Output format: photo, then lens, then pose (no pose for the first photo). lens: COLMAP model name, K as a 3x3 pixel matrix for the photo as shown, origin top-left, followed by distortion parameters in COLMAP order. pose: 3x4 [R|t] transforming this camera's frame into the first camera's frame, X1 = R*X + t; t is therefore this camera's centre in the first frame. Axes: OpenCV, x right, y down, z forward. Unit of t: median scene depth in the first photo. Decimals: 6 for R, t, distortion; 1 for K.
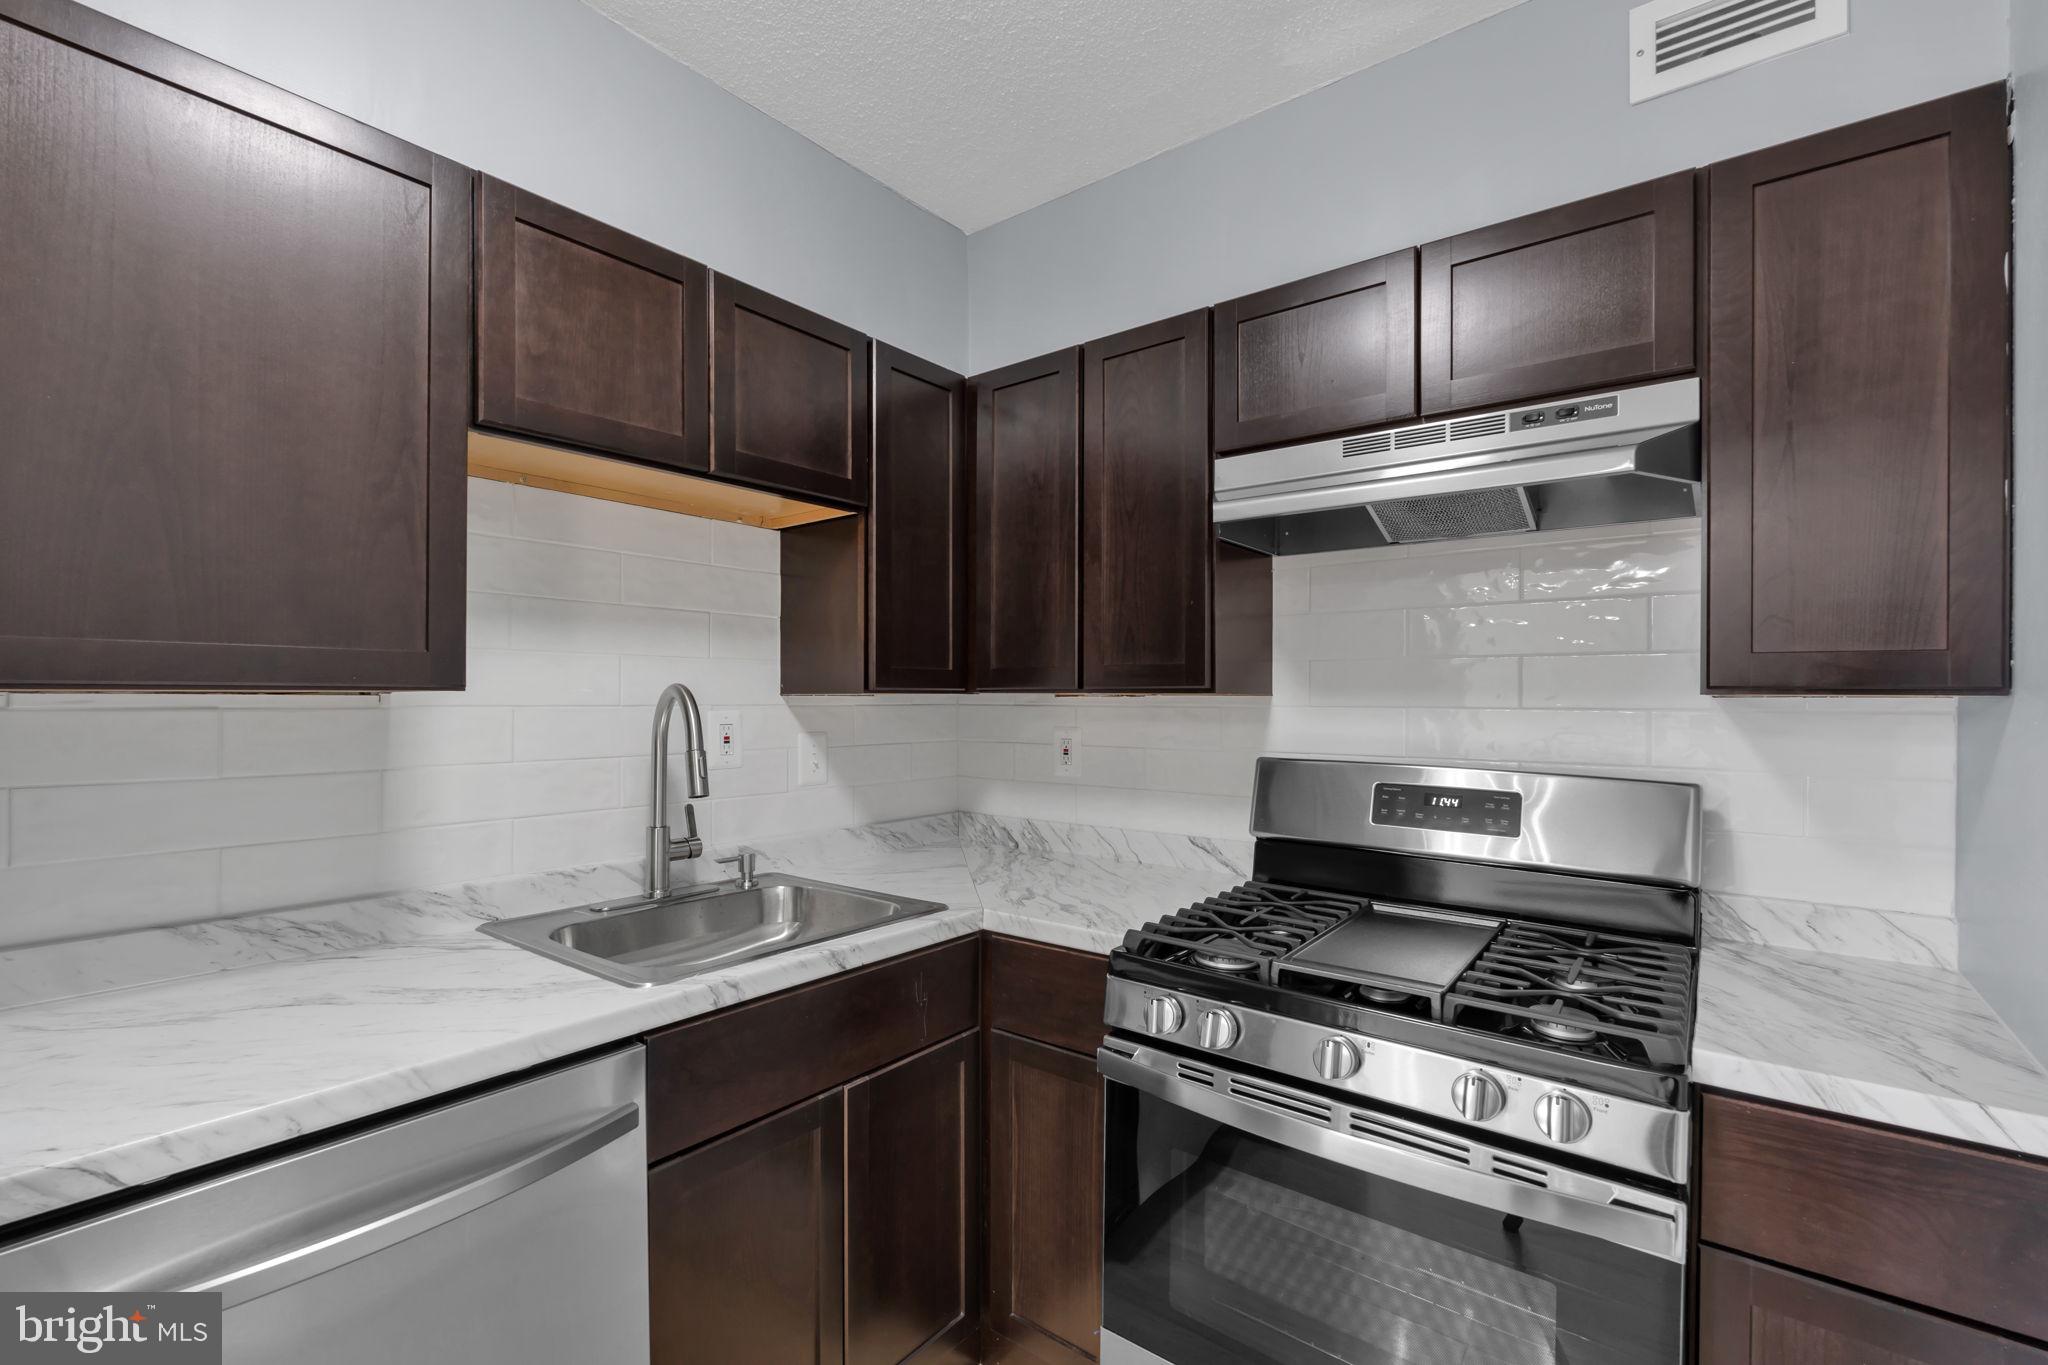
lens RADIAL K [[902.4, 0, 1032.8], [0, 902.4, 686.9], [0, 0, 1]] dist [-0.003346, 0.000514]
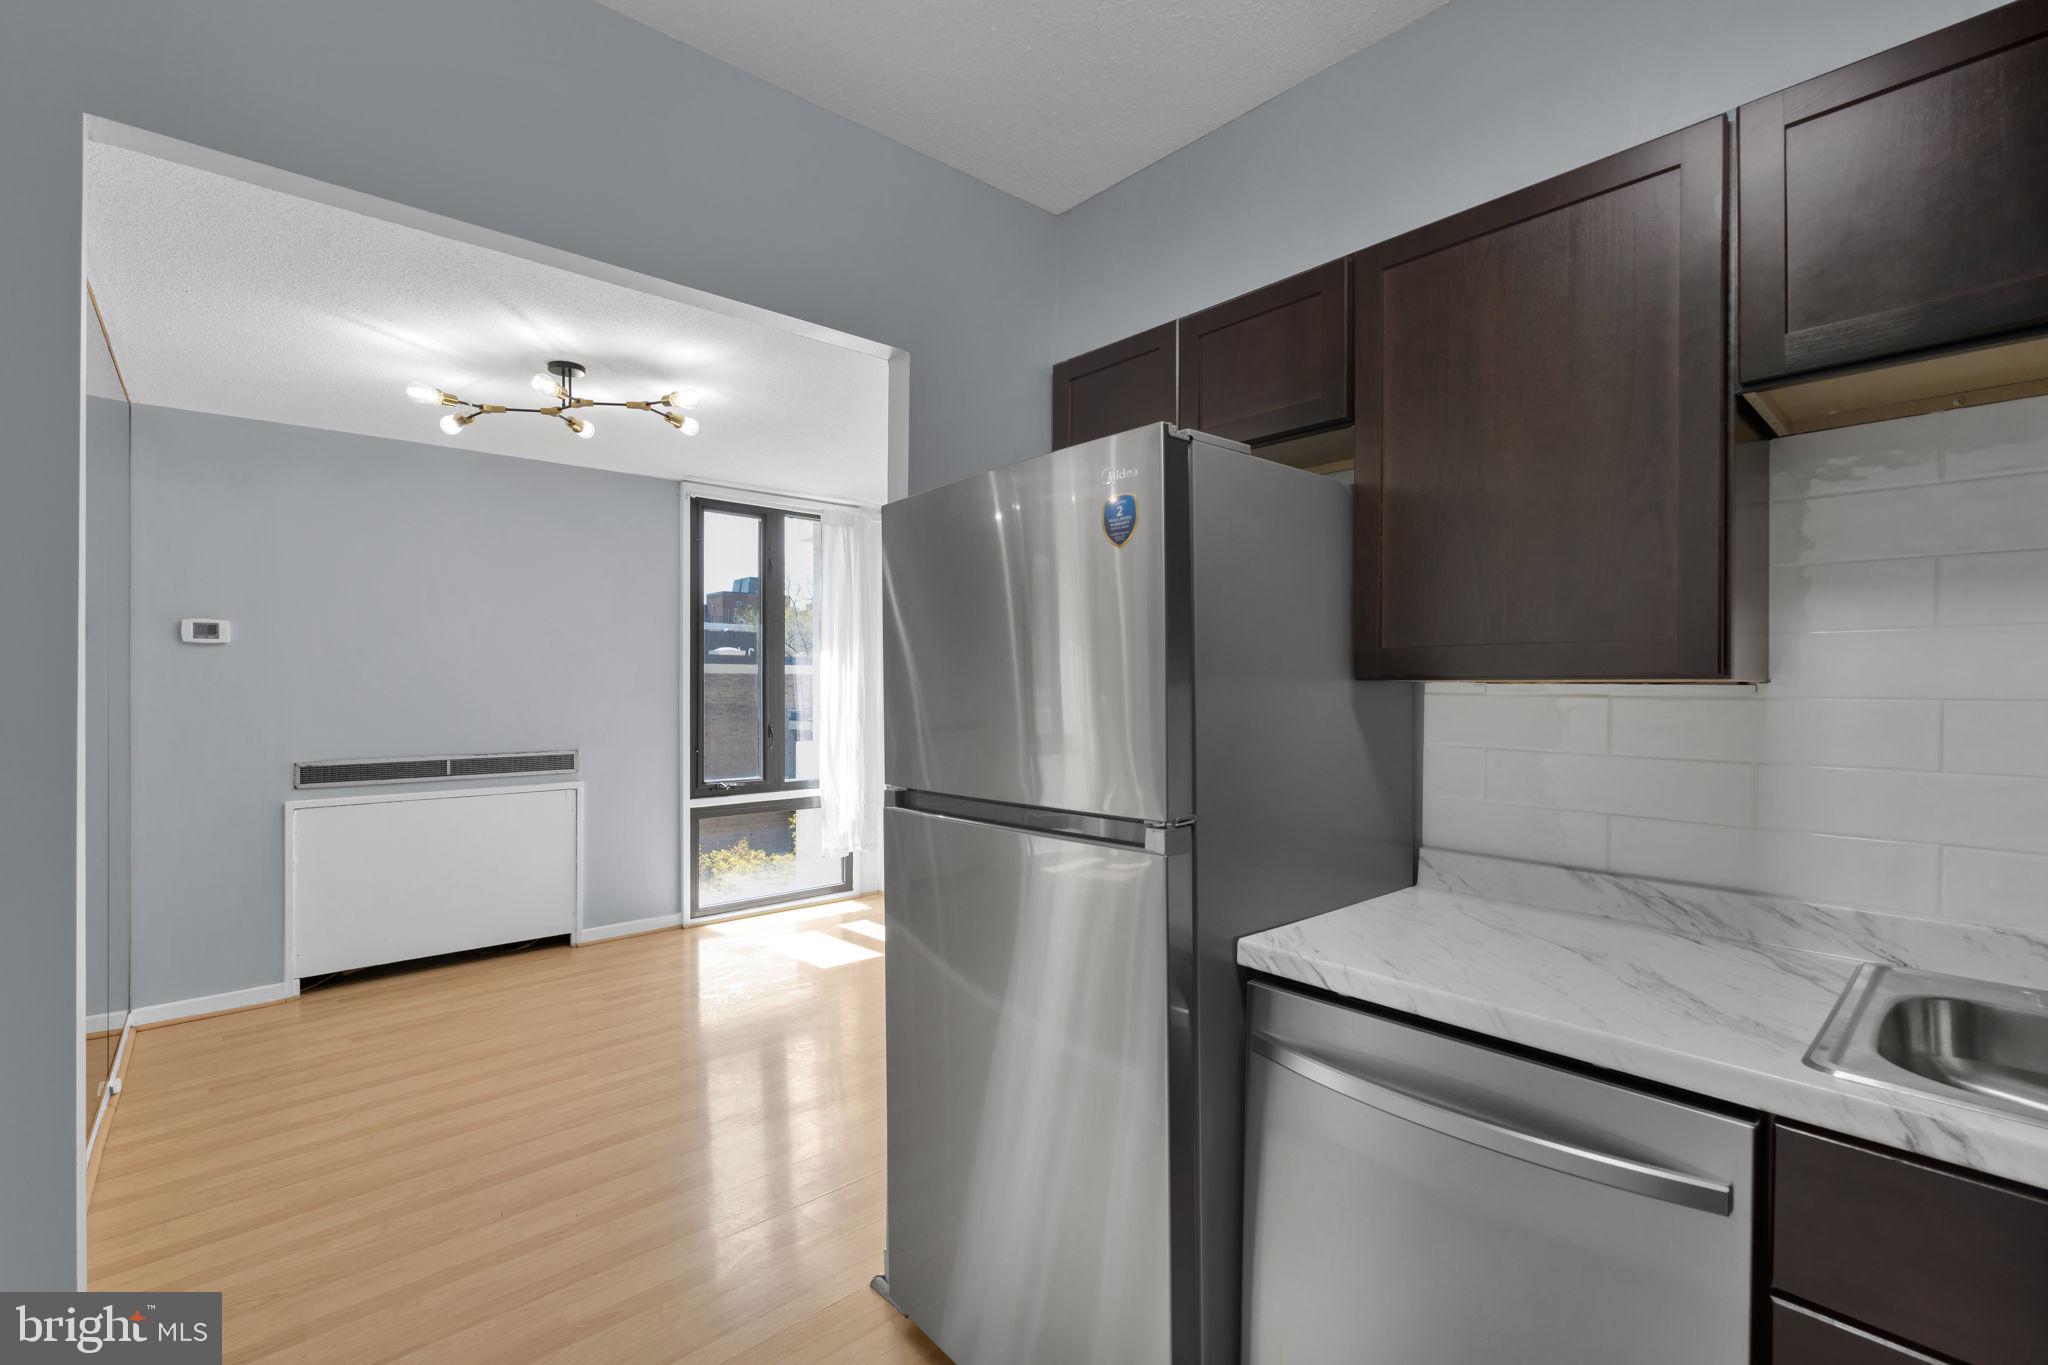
lens RADIAL K [[902.4, 0, 1010.8], [0, 902.4, 691.1], [0, 0, 1]] dist [-0.003346, 0.000514]
pose [[-0.177118, 0.004211, -0.984181, 0.389655], [0.004389, 0.999984, 0.003489, 0.009570], [0.984180, -0.003701, -0.177134, 0.424364]]
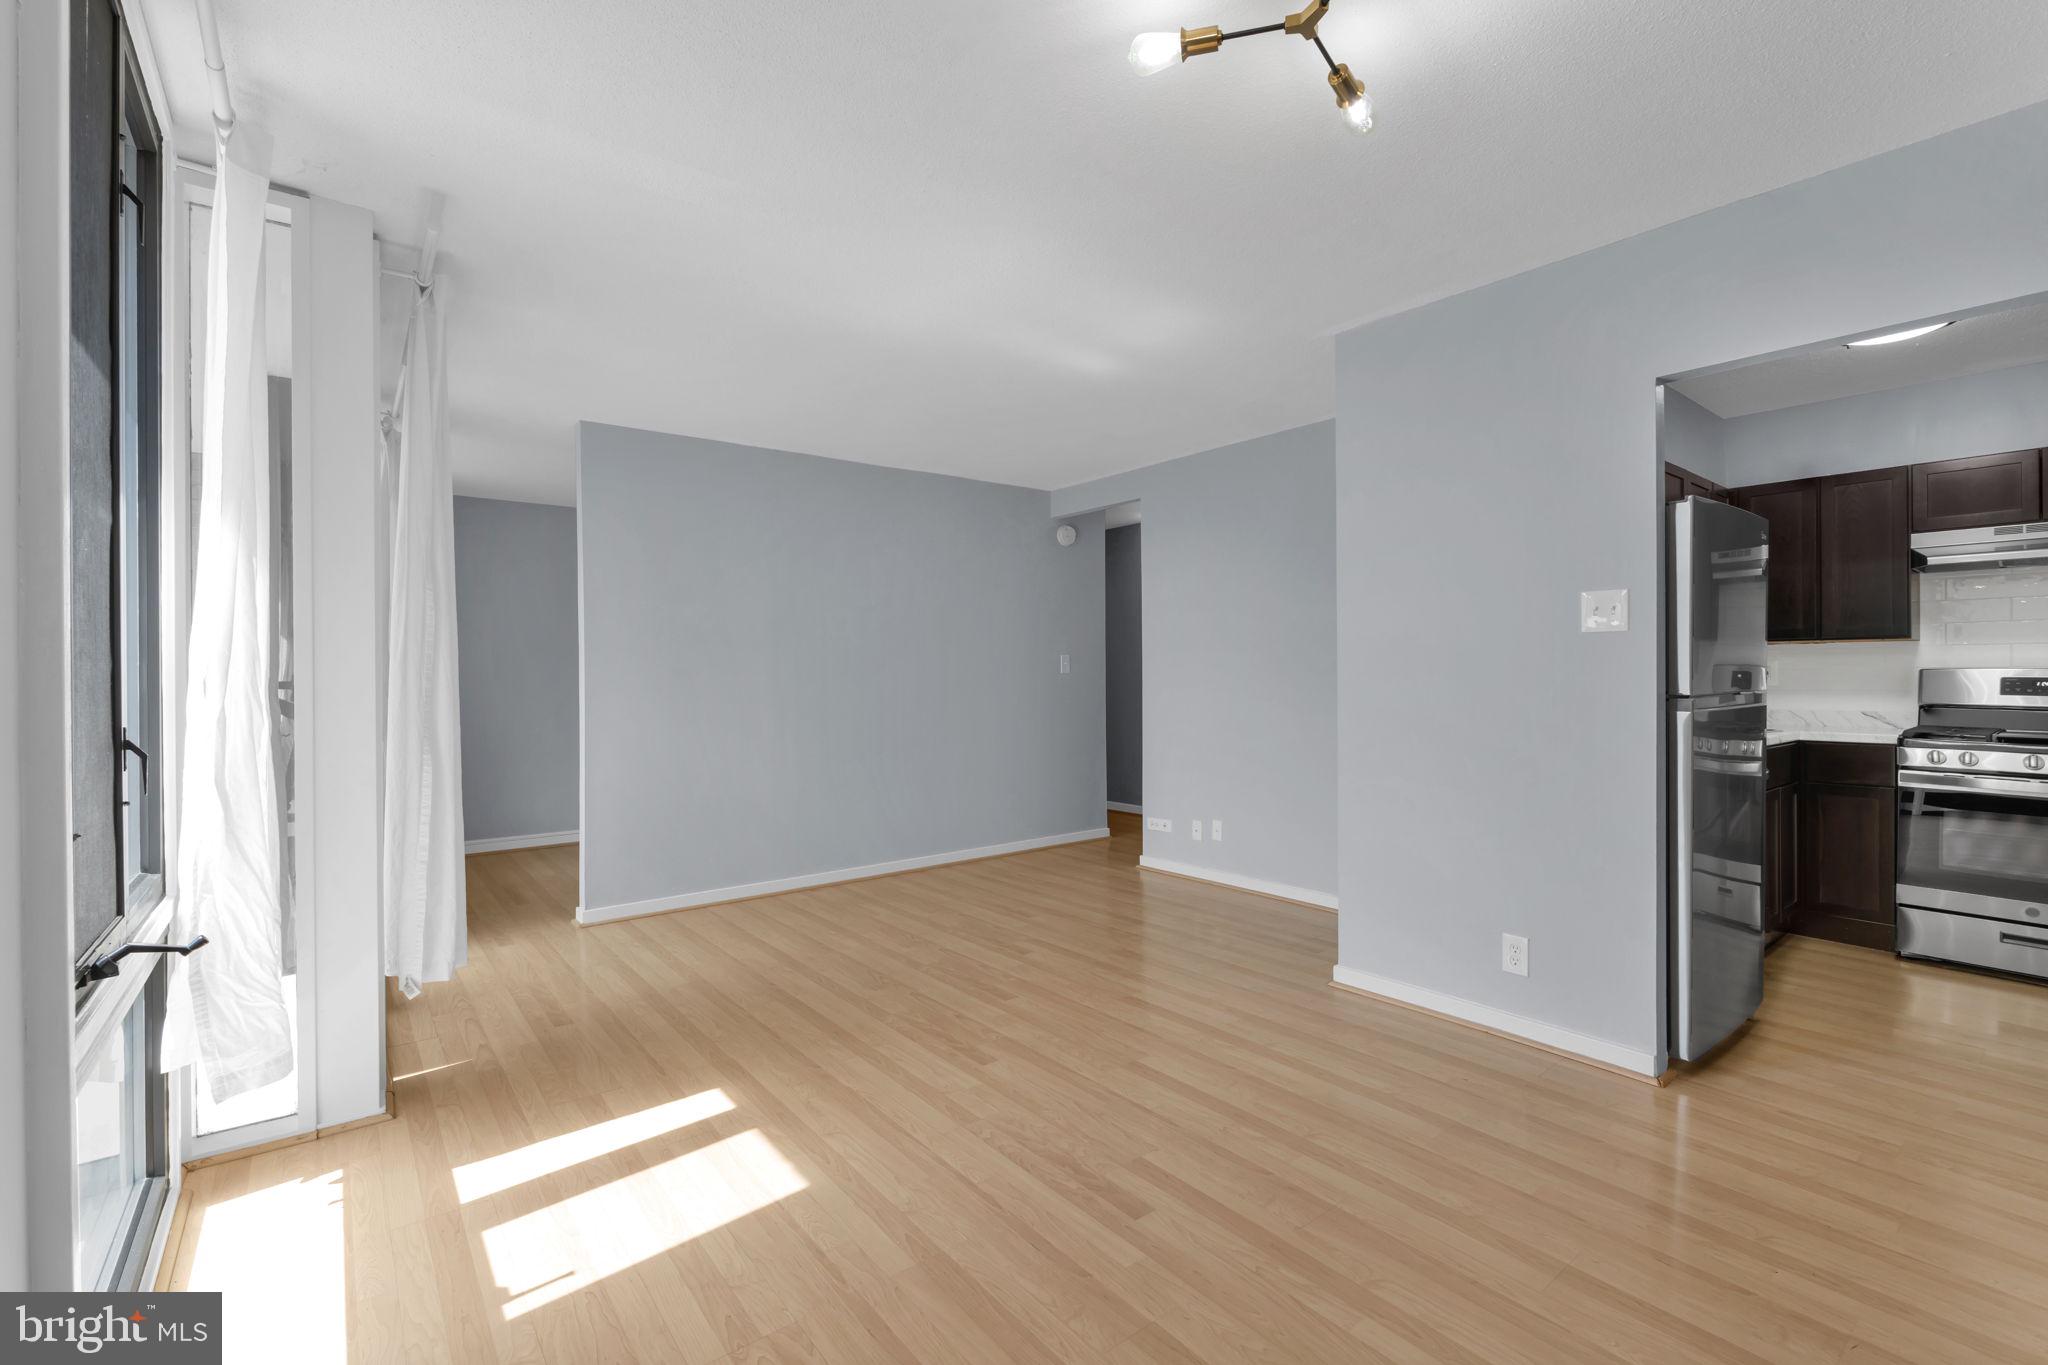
lens RADIAL K [[902.4, 0, 1041.7], [0, 902.4, 678.4], [0, 0, 1]] dist [-0.003346, 0.000514]
pose [[0.975255, -0.004579, -0.221035, -1.709467], [0.006538, 0.999946, 0.008132, 0.091426], [0.220986, -0.009376, 0.975232, -2.012831]]
